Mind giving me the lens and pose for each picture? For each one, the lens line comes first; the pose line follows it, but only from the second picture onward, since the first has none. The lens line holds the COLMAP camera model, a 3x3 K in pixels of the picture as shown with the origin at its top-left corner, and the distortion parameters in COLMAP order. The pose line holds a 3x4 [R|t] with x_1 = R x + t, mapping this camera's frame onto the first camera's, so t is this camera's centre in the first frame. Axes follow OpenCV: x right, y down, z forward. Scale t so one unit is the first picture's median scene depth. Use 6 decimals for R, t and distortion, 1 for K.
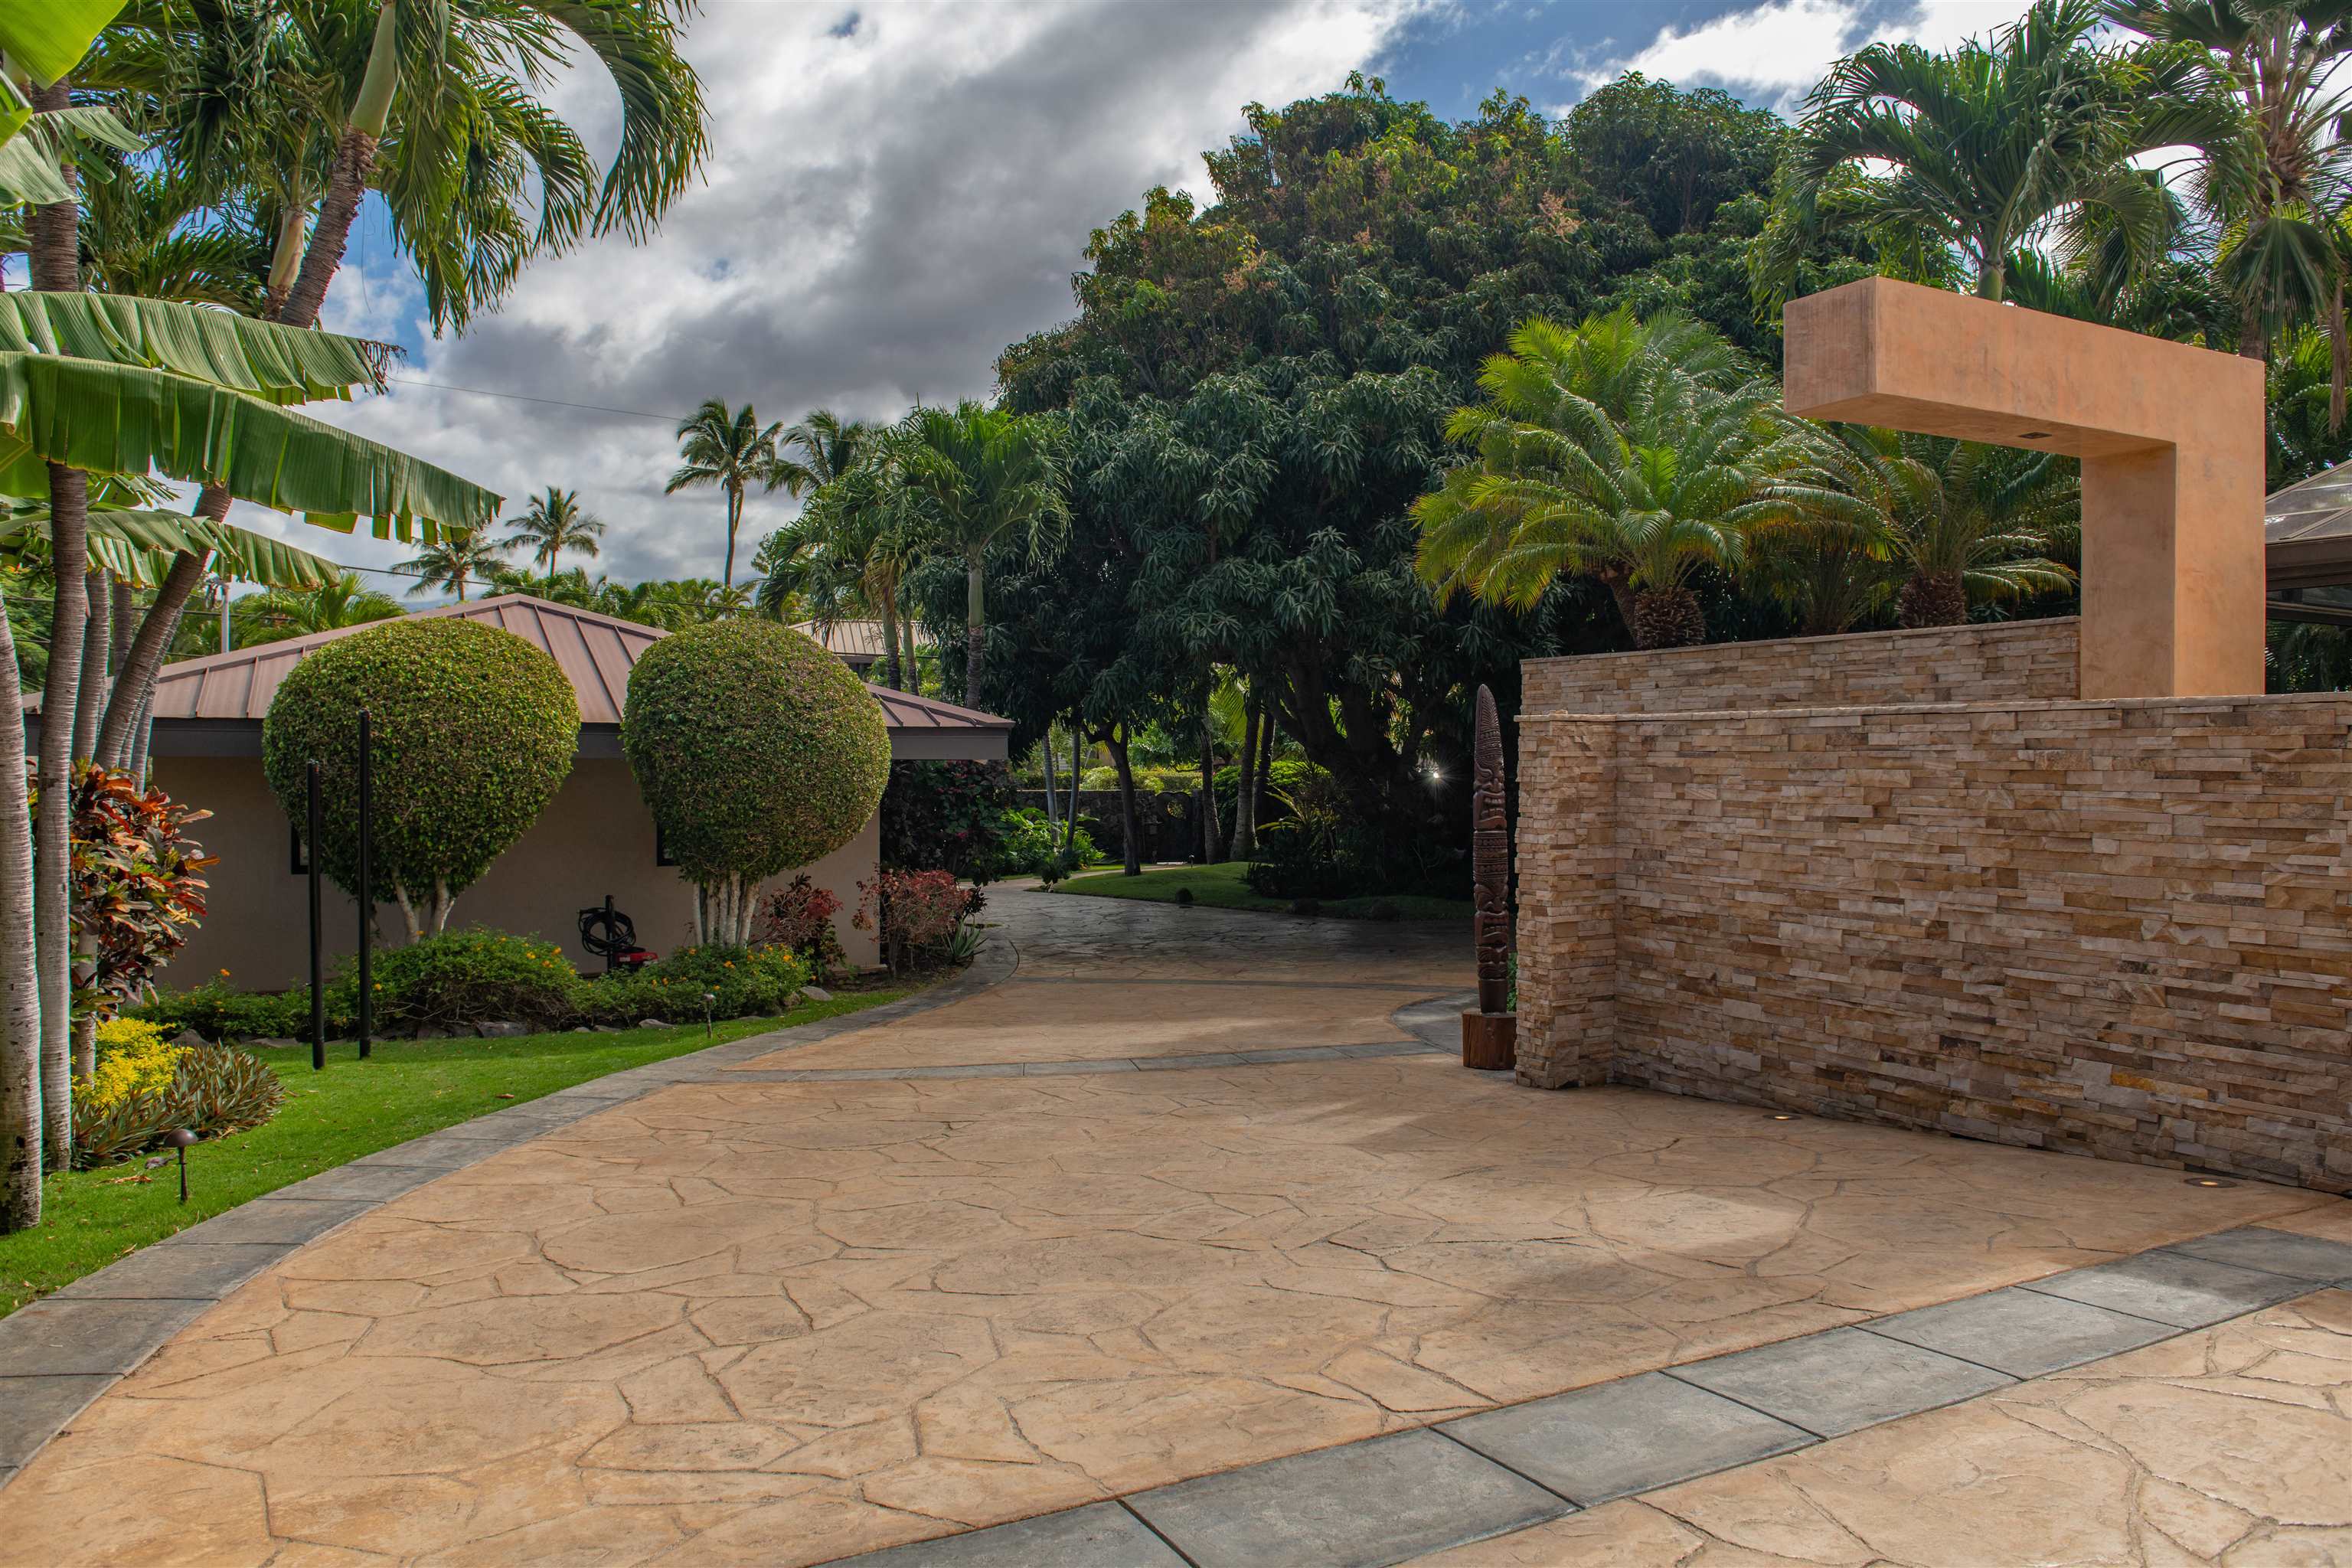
lens RADIAL K [[1661.5, 0, 1188.4], [0, 1661.5, 774.8], [0, 0, 1]] dist [-0.006043, -0.003851]
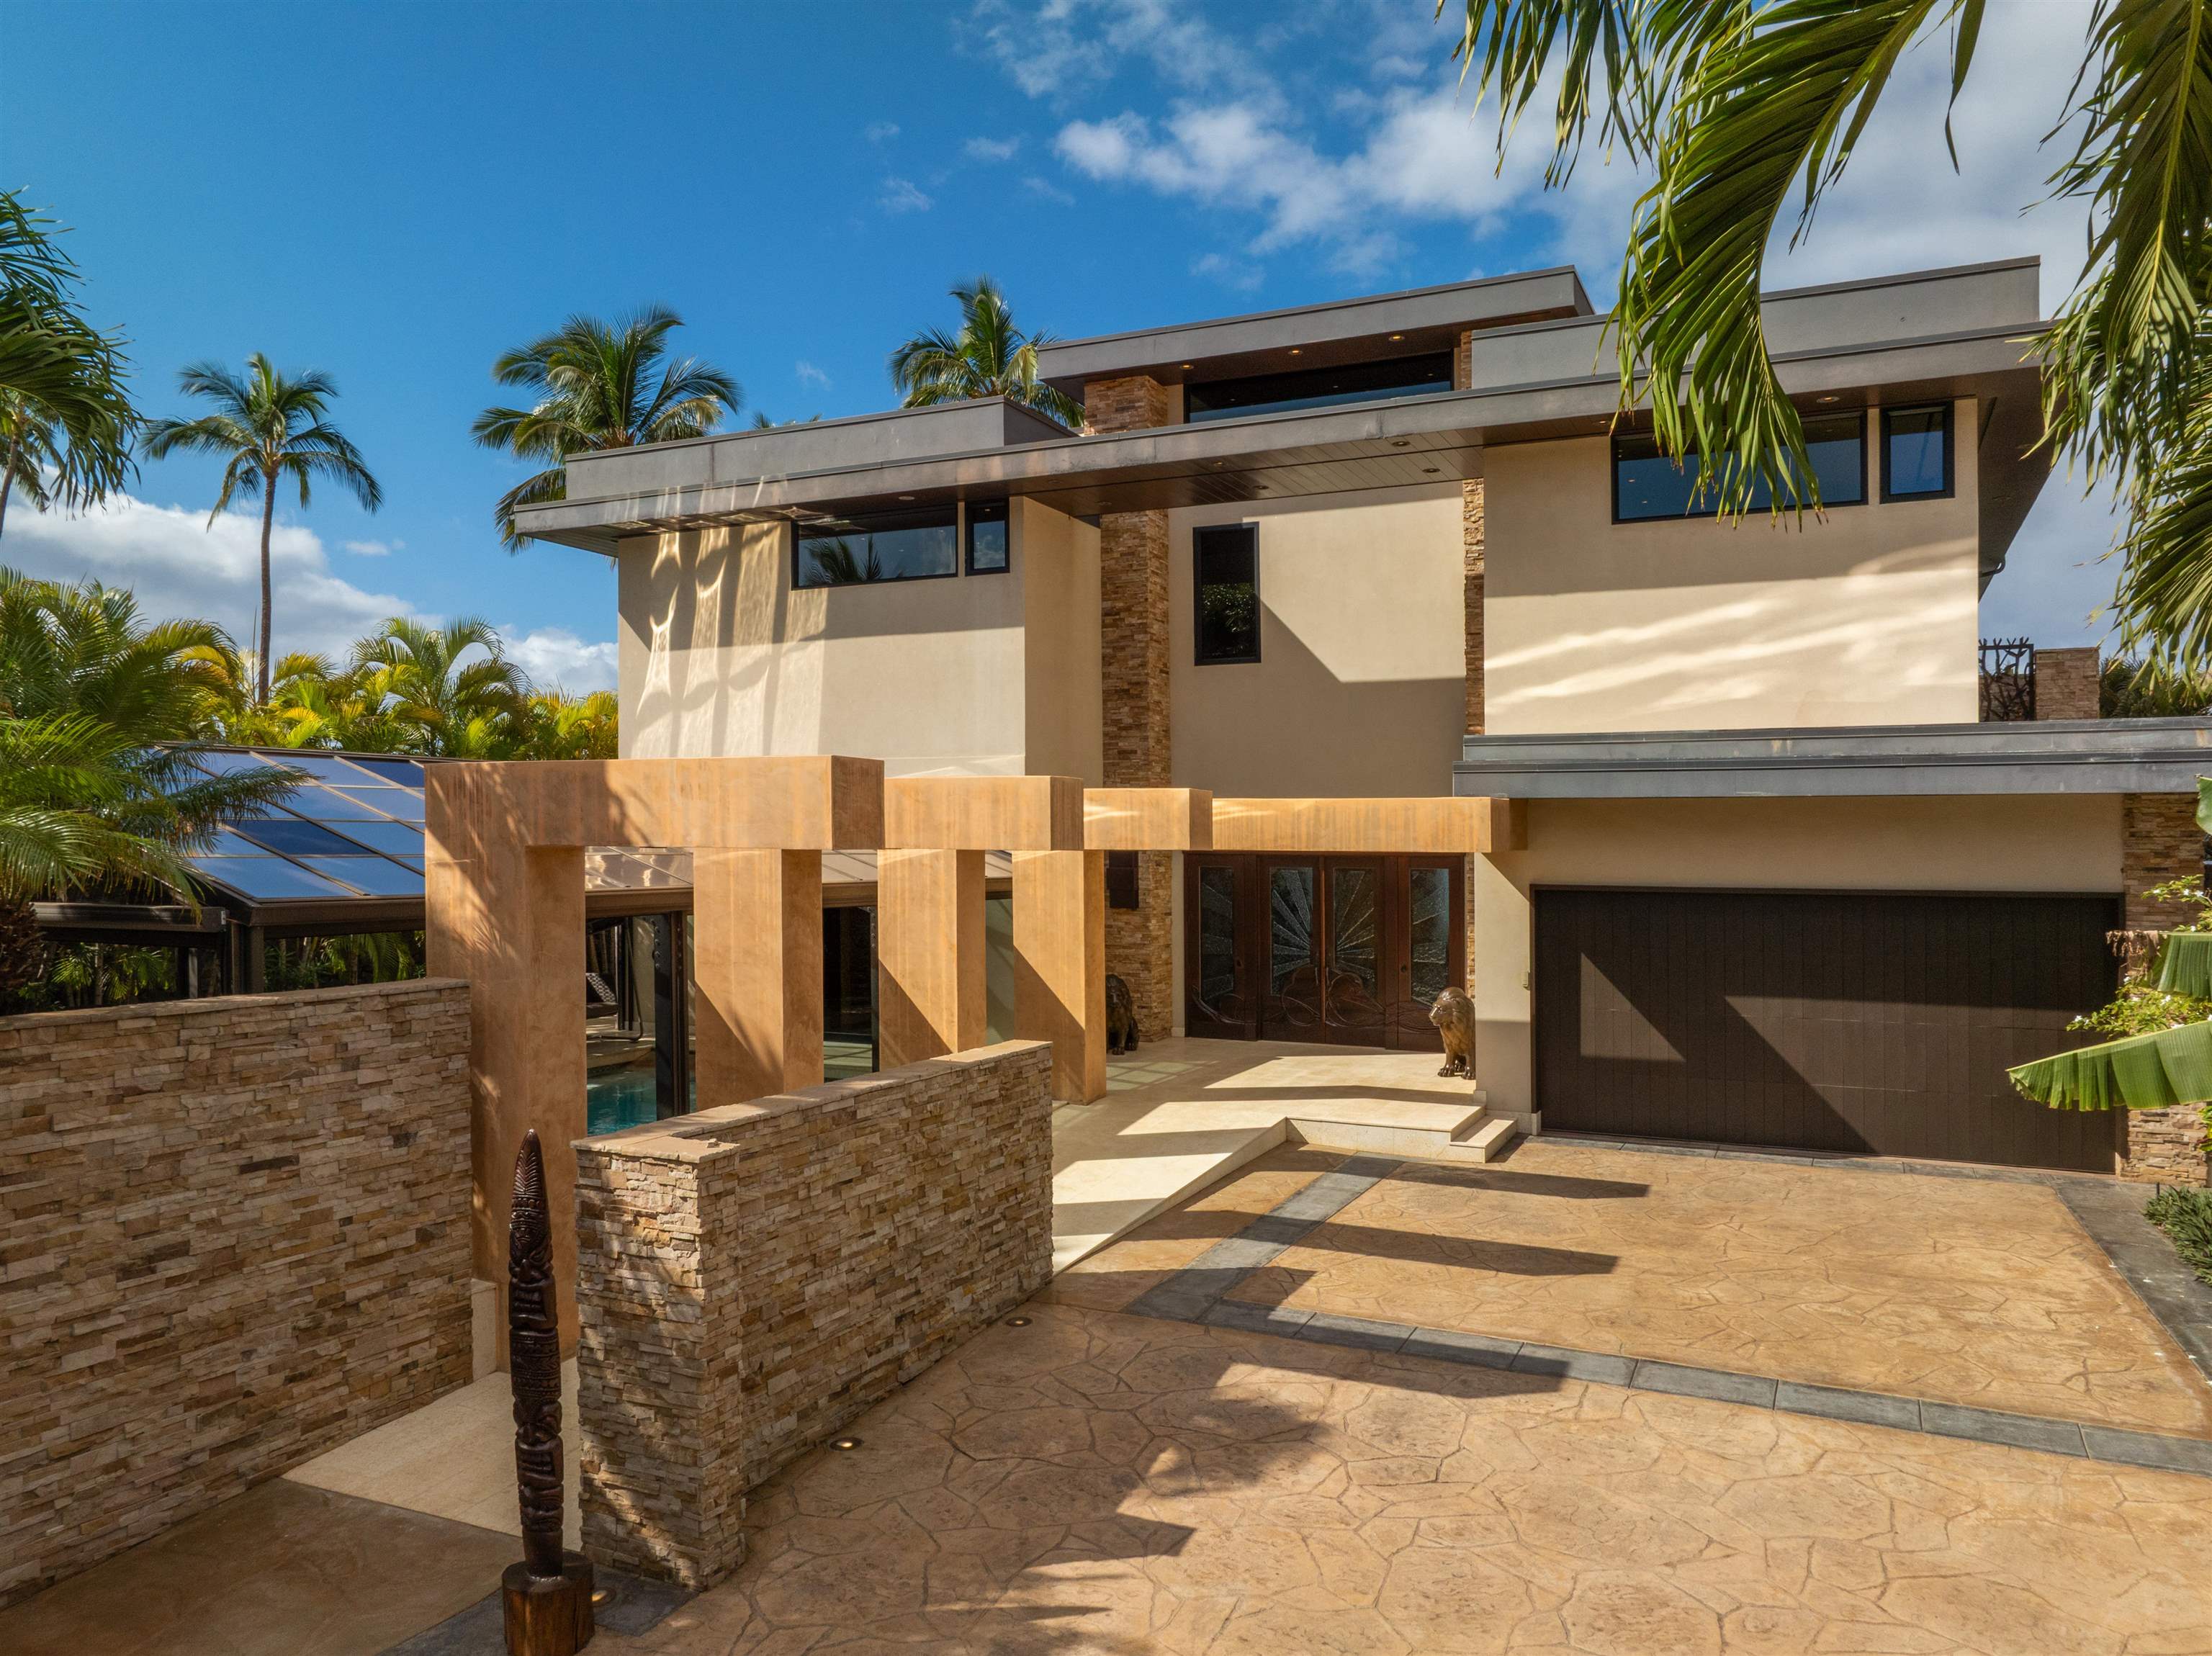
lens RADIAL K [[1484.2, 0, 1111.5], [0, 1484.2, 830.1], [0, 0, 1]] dist [0.004731, 0.002757]
pose [[-0.584121, 0.005454, 0.811649, -0.618721], [-0.004627, 0.999939, -0.010049, -0.223849], [-0.811654, -0.009625, -0.584060, 1.468495]]
